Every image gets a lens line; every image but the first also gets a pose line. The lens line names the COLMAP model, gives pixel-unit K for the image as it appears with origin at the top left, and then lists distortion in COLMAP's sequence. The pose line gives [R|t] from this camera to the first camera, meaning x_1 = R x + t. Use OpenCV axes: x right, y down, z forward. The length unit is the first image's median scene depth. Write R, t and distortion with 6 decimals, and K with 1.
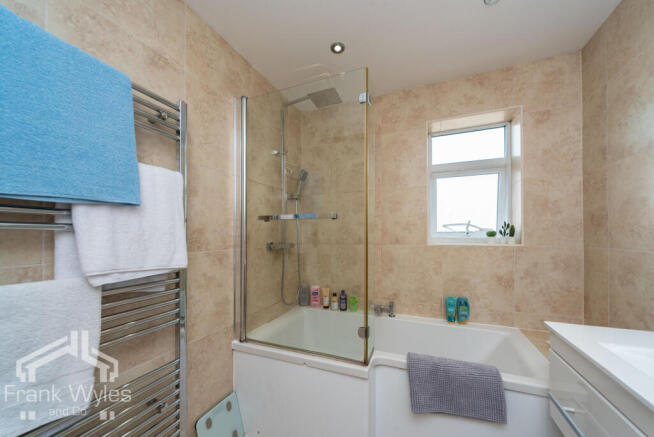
lens RADIAL K [[237.9, 0, 328.5], [0, 237.9, 231.7], [0, 0, 1]] dist [-0.000347, -0.000069]
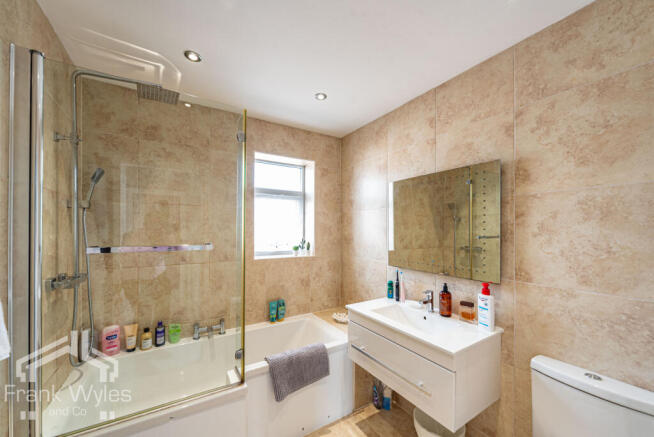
lens RADIAL K [[256.2, 0, 327.5], [0, 256.2, 229.9], [0, 0, 1]] dist [-0.000121, -0.000018]
pose [[0.585887, 0.003476, 0.810385, -0.394228], [-0.011242, 0.999929, 0.003838, -0.103711], [-0.810314, -0.011359, 0.585885, 0.003610]]
